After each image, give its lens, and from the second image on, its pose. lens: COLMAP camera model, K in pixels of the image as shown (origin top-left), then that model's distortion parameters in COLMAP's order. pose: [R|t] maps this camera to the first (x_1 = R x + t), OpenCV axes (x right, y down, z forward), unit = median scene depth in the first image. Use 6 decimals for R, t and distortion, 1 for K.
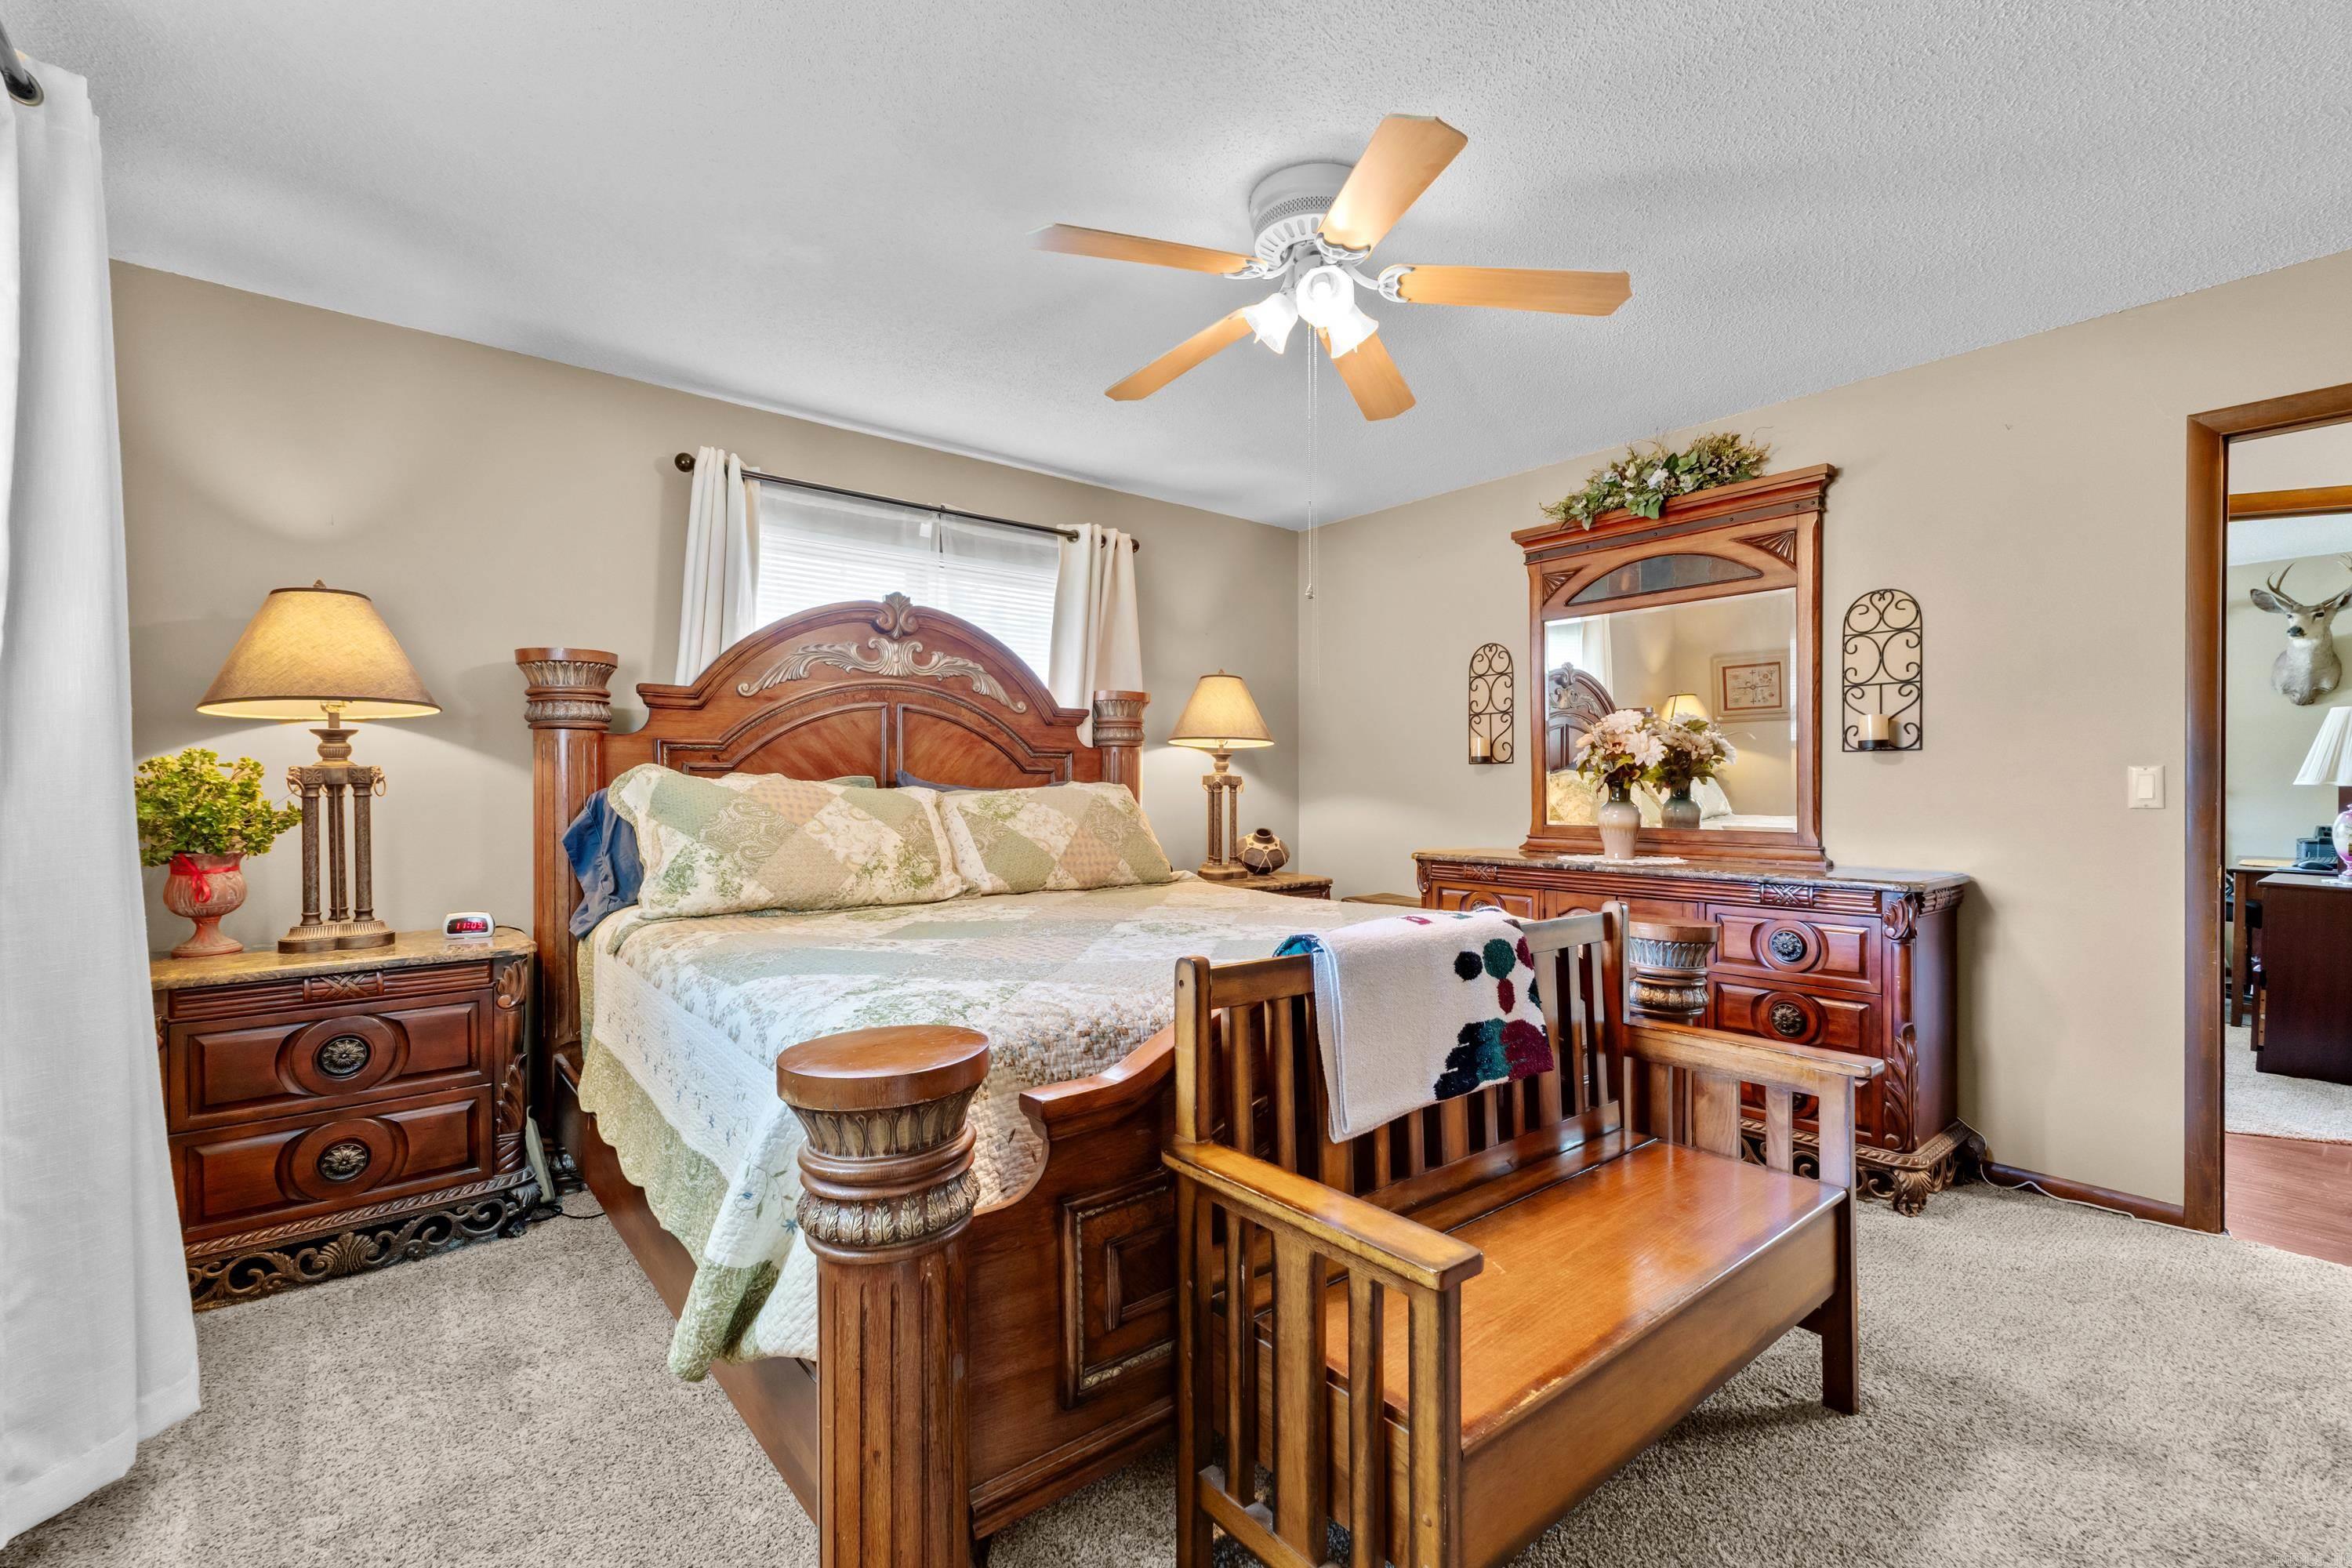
lens RADIAL K [[1005.9, 0, 1179.1], [0, 1005.9, 783.1], [0, 0, 1]] dist [-0.000016, 0.002225]
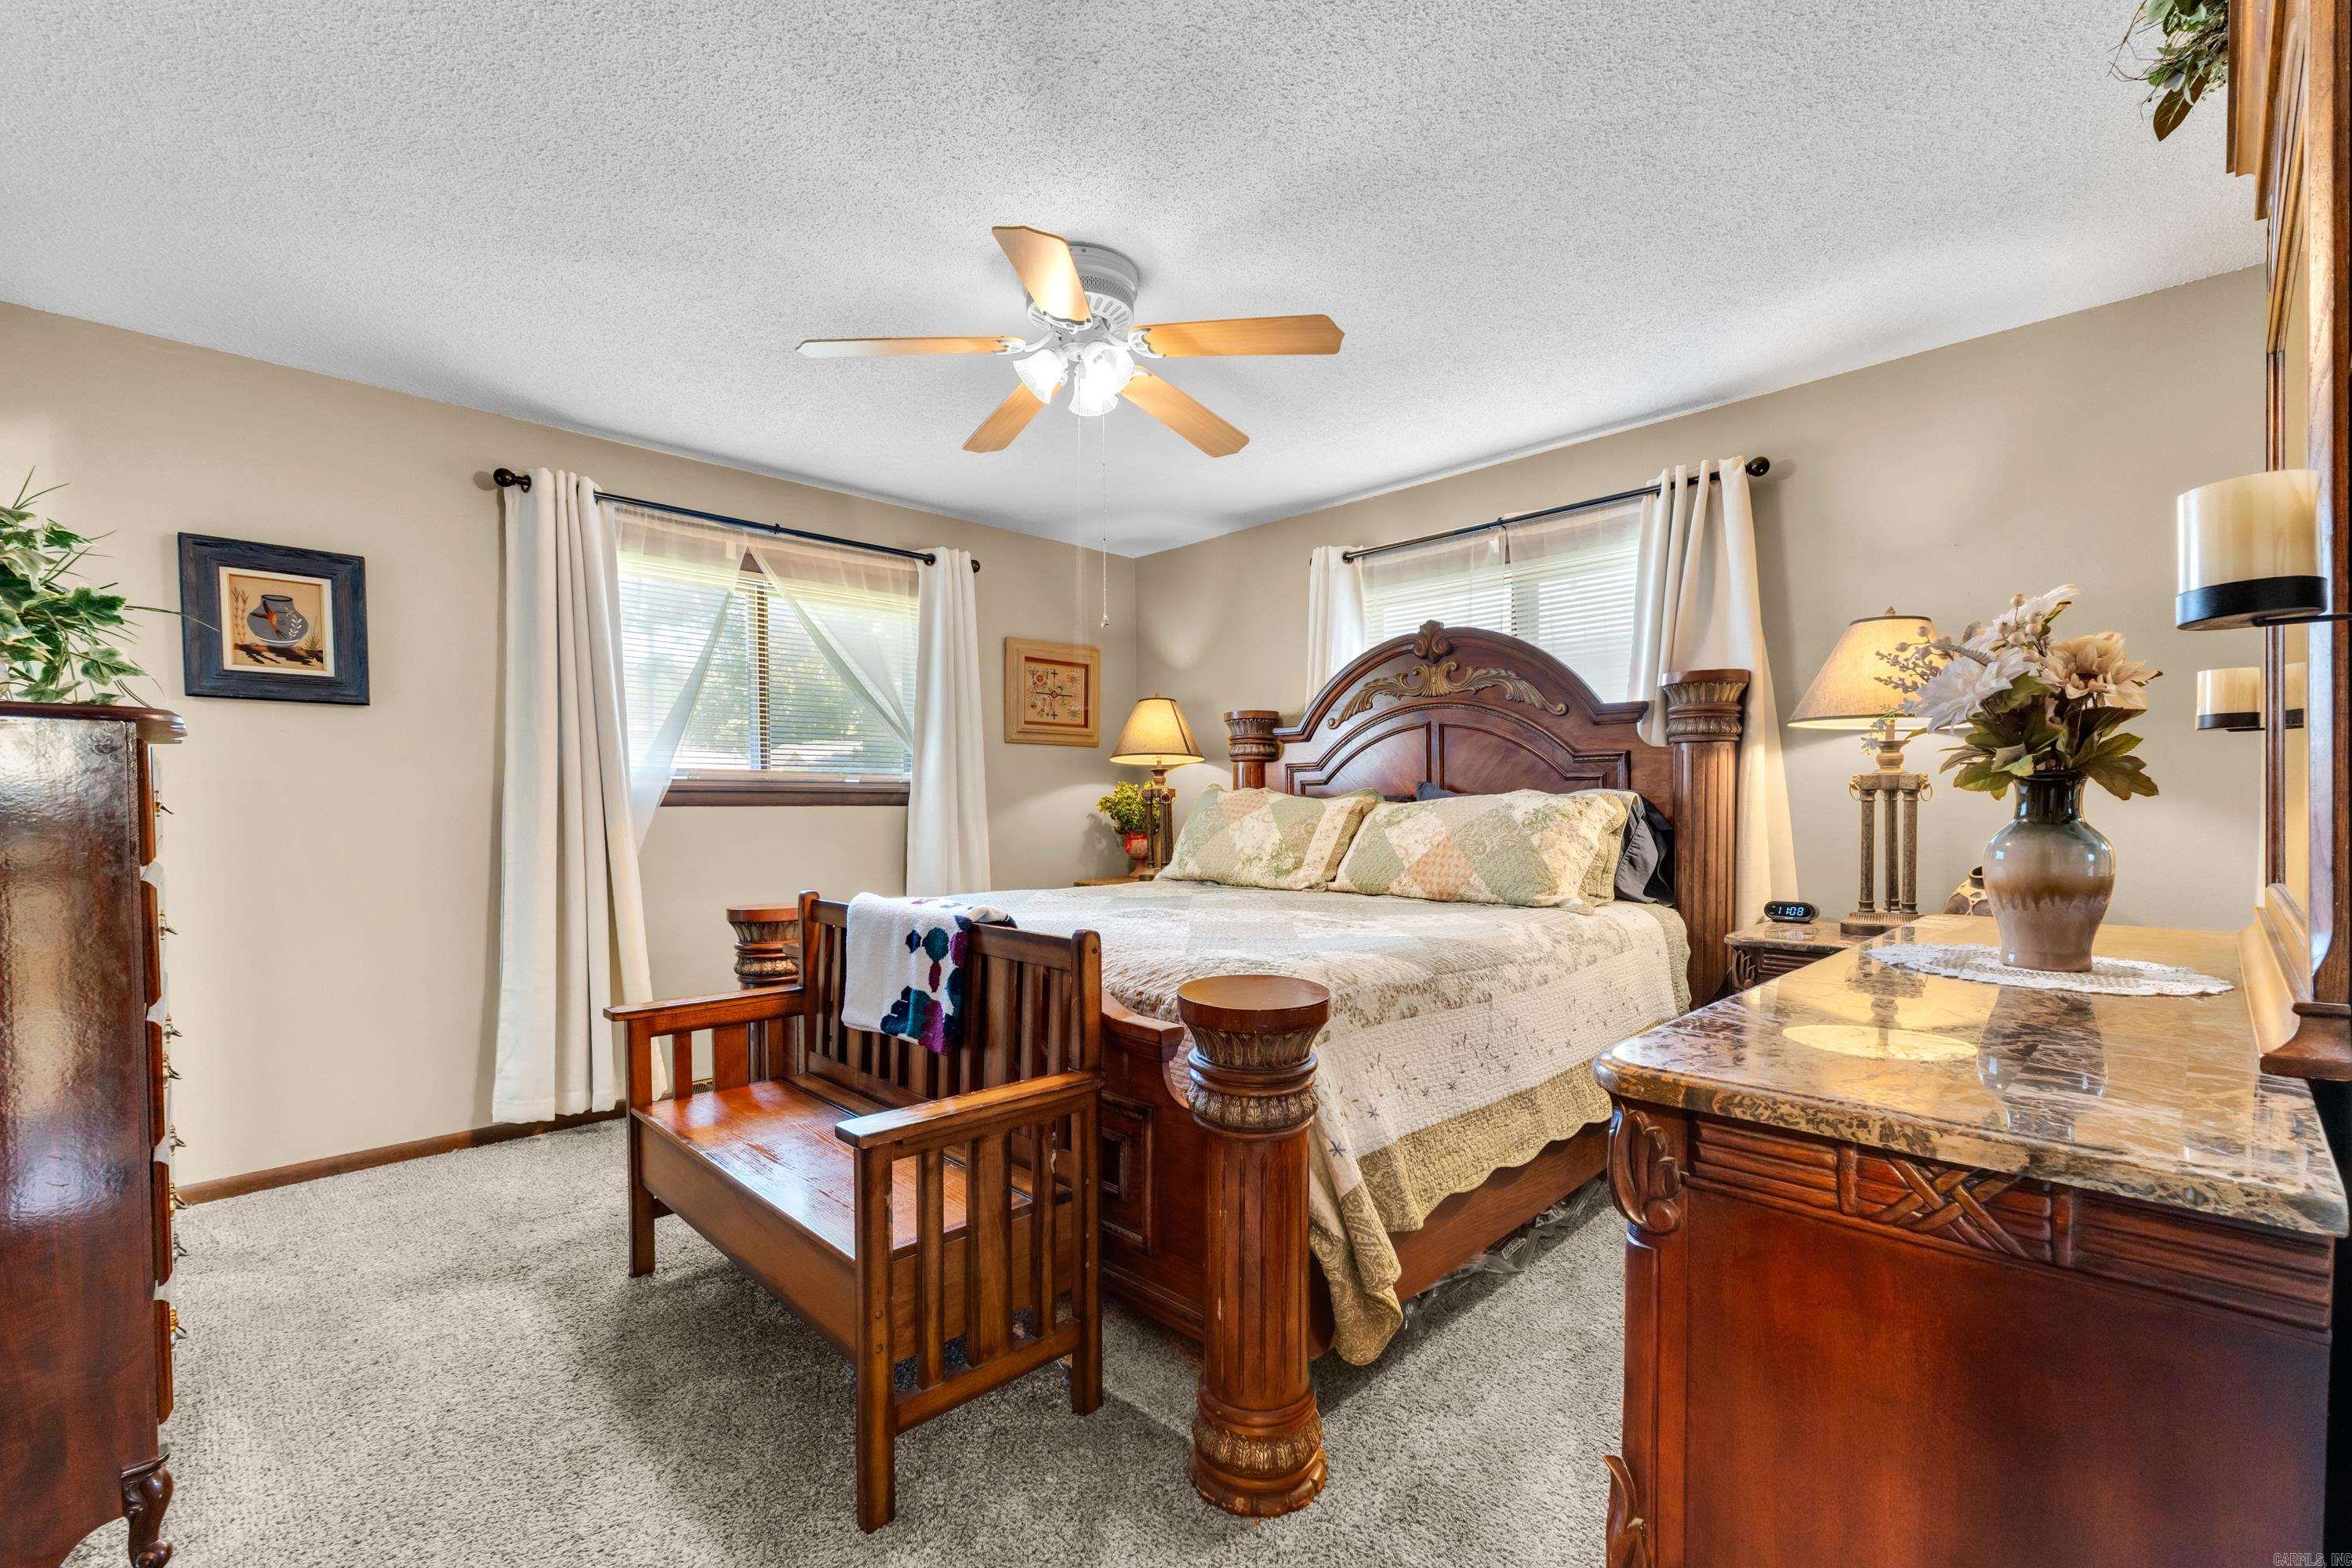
lens RADIAL K [[1005.9, 0, 1179.5], [0, 1005.9, 809.4], [0, 0, 1]] dist [-0.000016, 0.002225]
pose [[0.110190, 0.009248, -0.993868, 0.809021], [0.011974, 0.999872, 0.010632, 0.003715], [0.993838, -0.013072, 0.110065, 0.615039]]
